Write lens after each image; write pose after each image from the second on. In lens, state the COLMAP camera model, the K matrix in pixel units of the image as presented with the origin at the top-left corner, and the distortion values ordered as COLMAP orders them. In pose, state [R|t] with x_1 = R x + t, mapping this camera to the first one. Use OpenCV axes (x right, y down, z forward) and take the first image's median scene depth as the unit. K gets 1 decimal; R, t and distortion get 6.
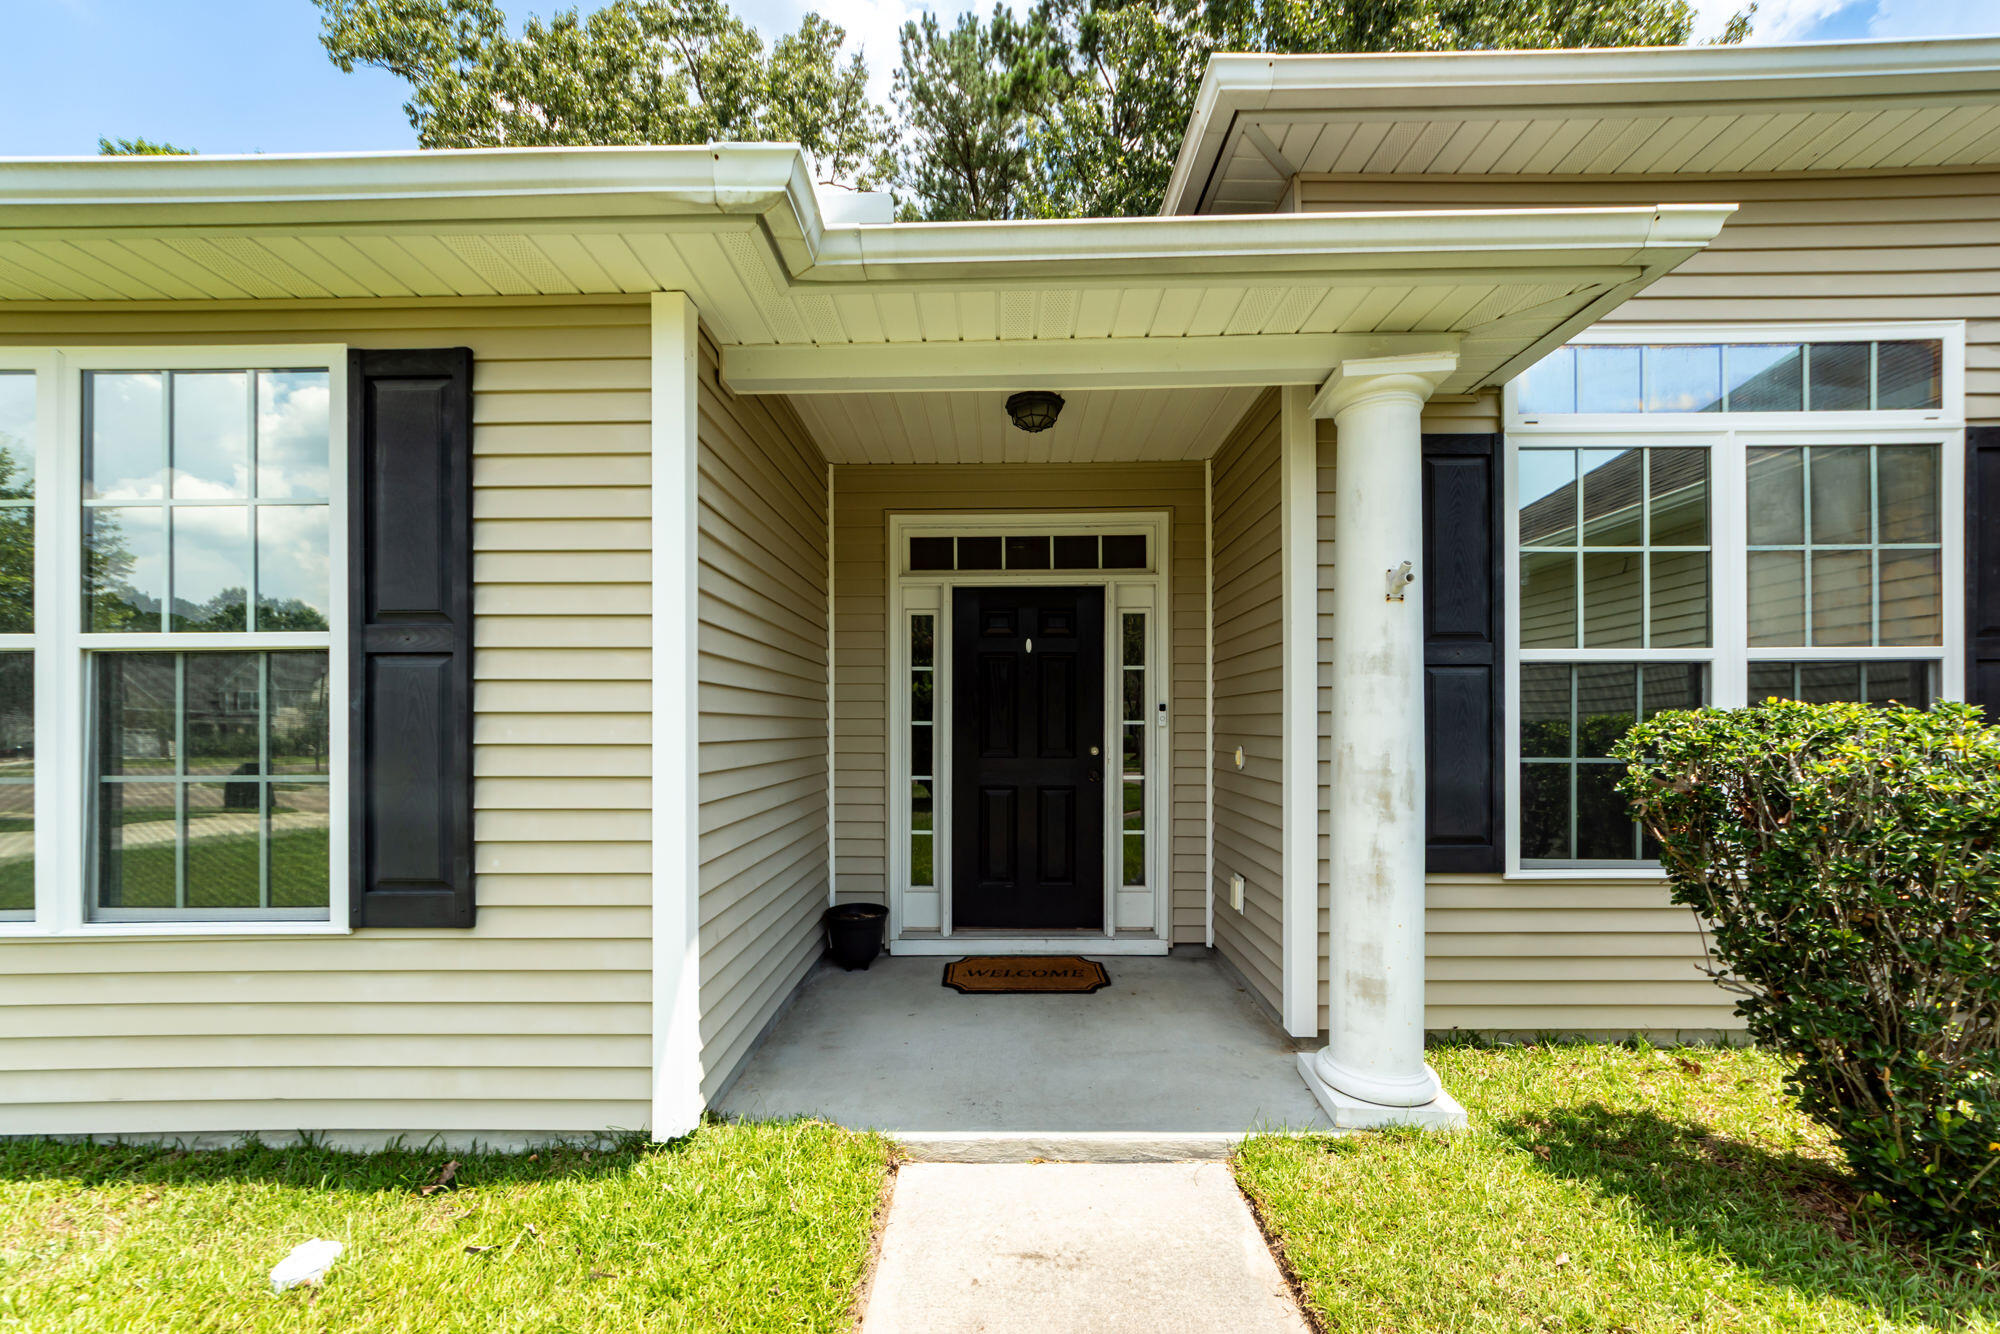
lens RADIAL K [[742.3, 0, 993.2], [0, 742.3, 729.6], [0, 0, 1]] dist [0.002001, 0.000260]
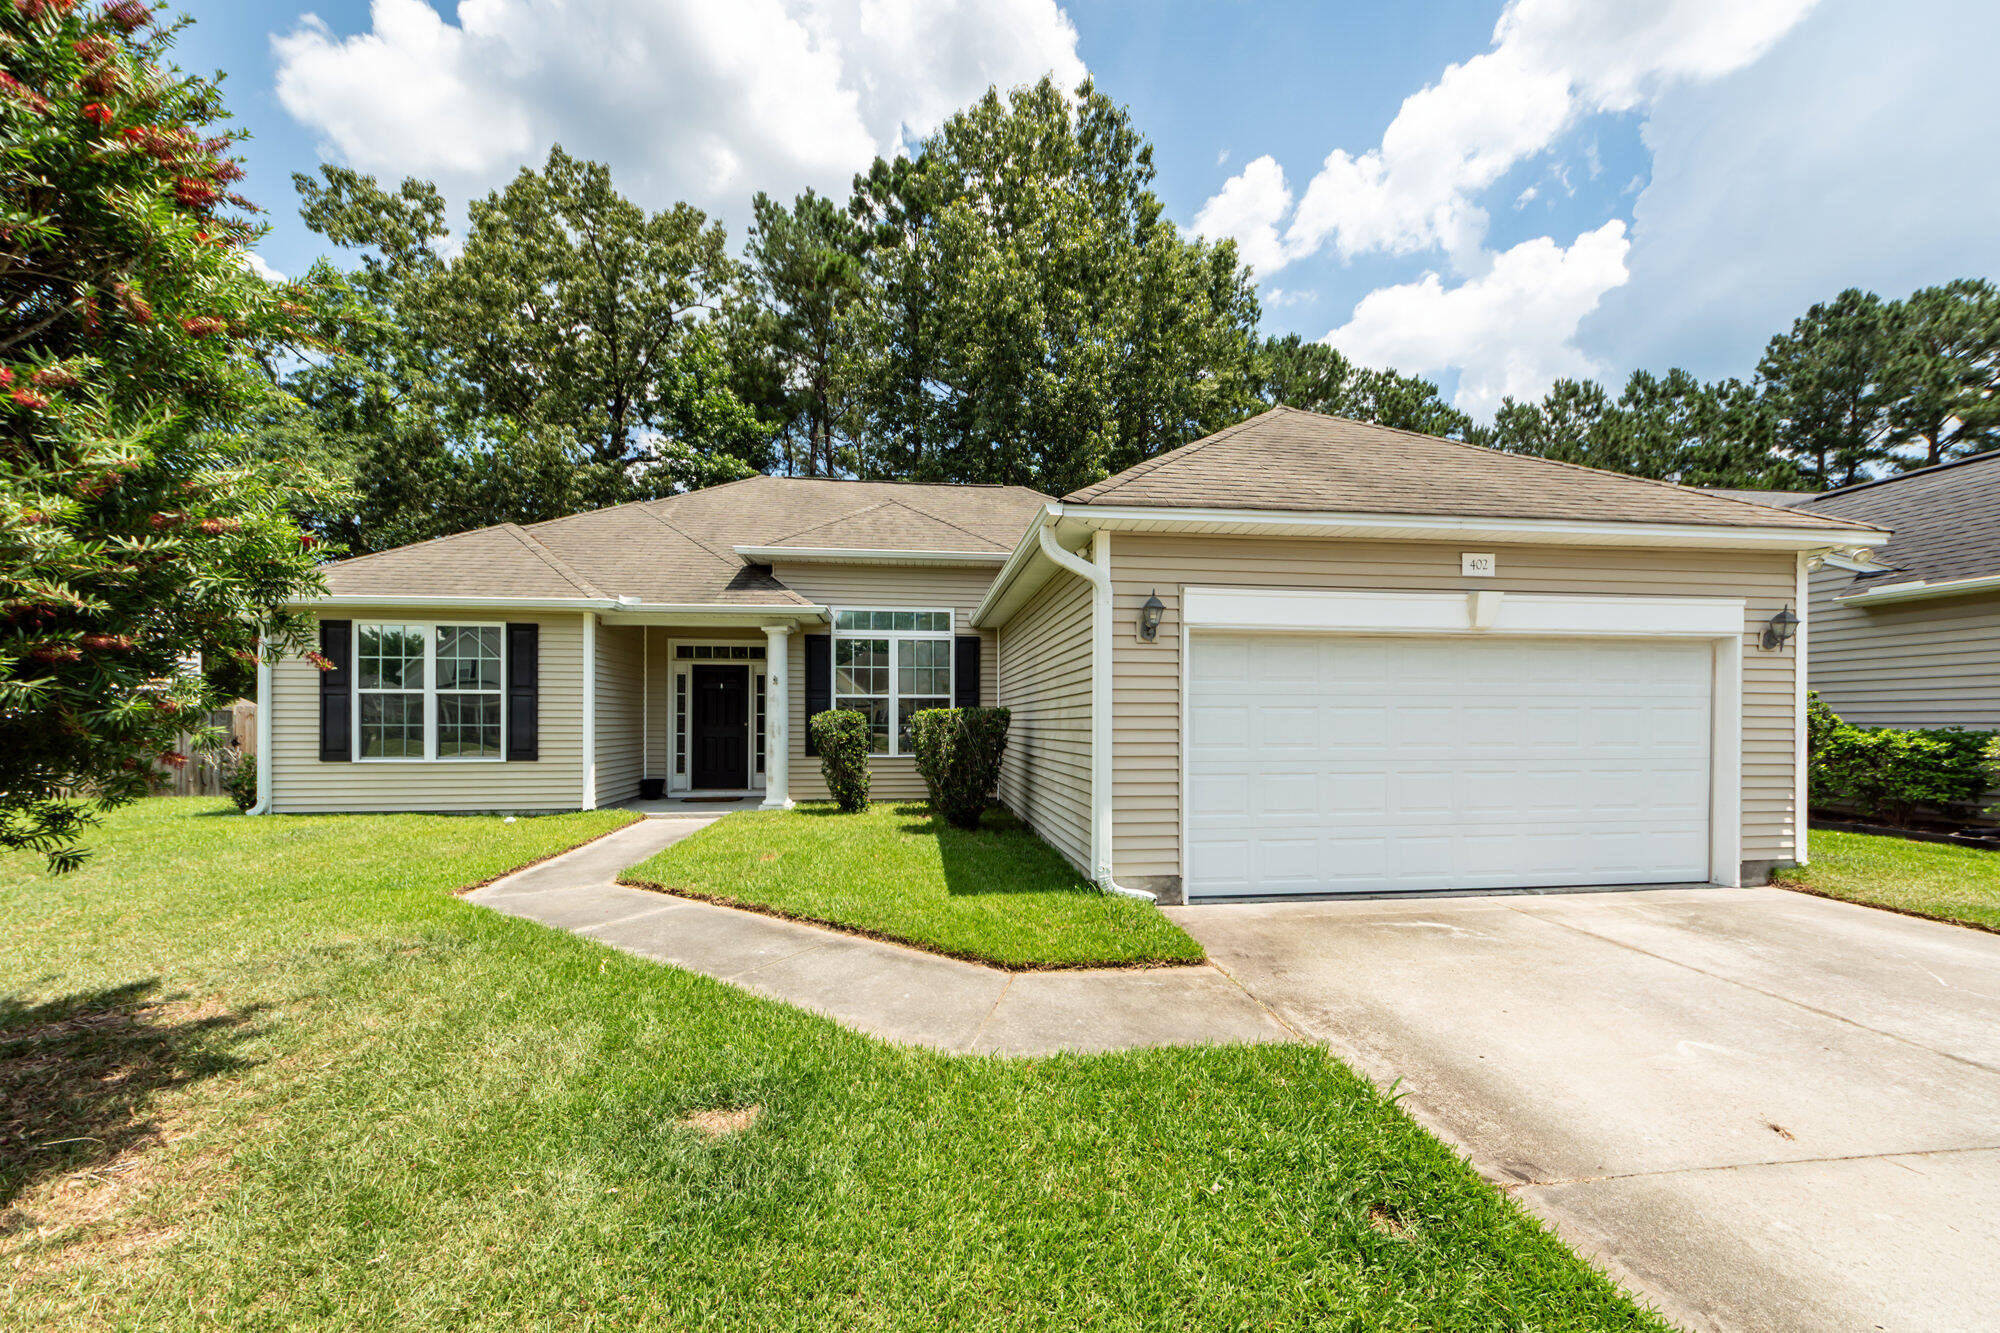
lens RADIAL K [[733.0, 0, 1006.0], [0, 733.0, 732.5], [0, 0, 1]] dist [-0.001878, -0.000332]
pose [[0.990463, 0.004371, 0.137708, 1.045585], [-0.005441, 0.999958, 0.007397, 0.047556], [-0.137669, -0.008076, 0.990445, -2.674008]]
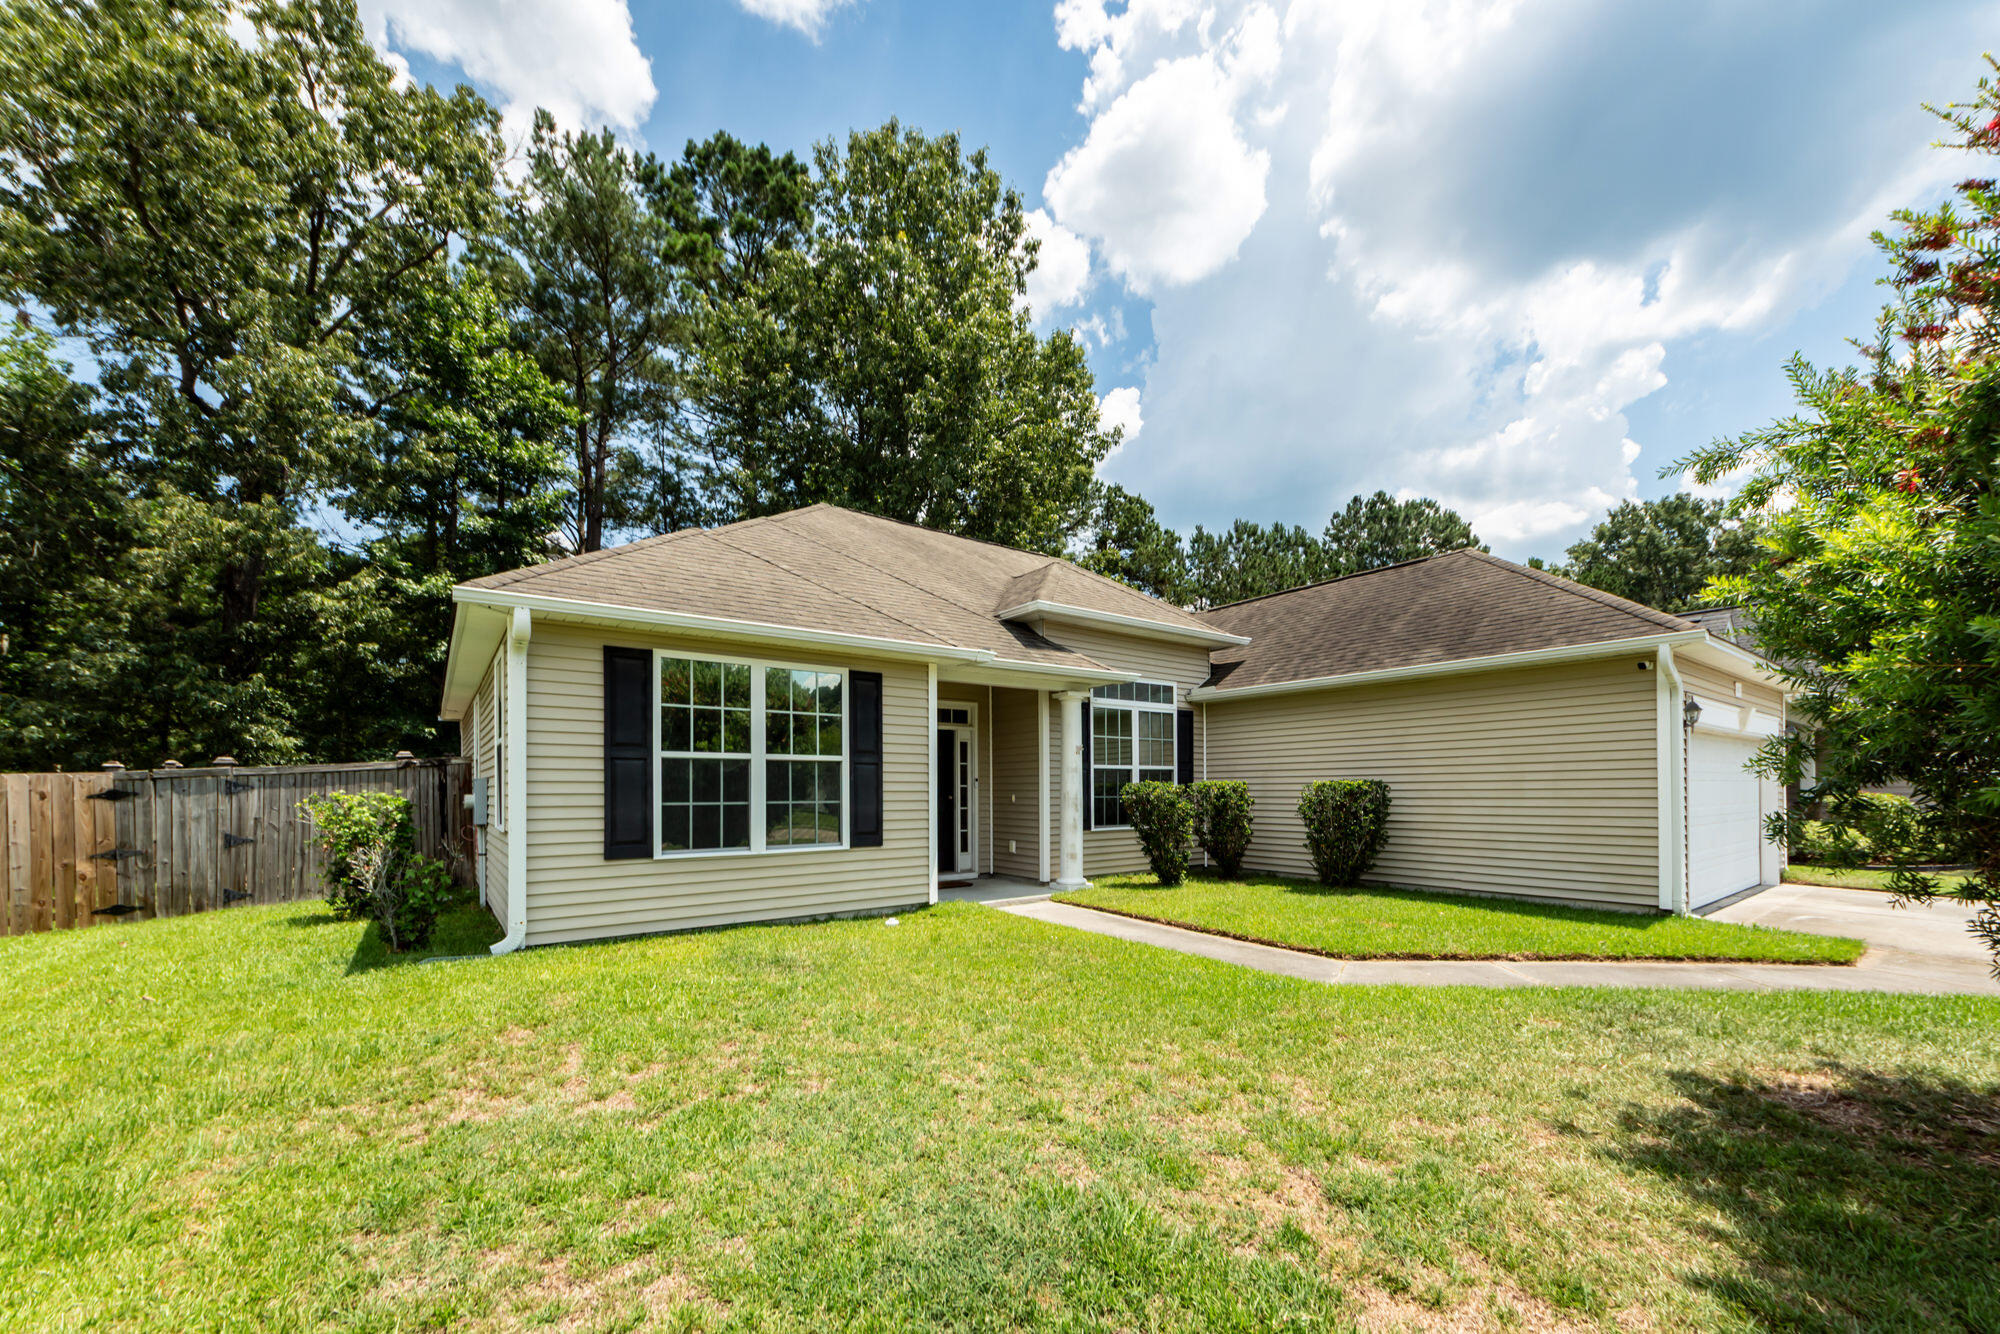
lens RADIAL K [[752.6, 0, 996.6], [0, 752.6, 795.9], [0, 0, 1]] dist [0.006085, -0.000107]
pose [[0.799300, -0.004117, 0.600919, -1.778157], [0.005594, 0.999984, -0.000589, 0.036468], [-0.600907, 0.003832, 0.799310, -1.543826]]
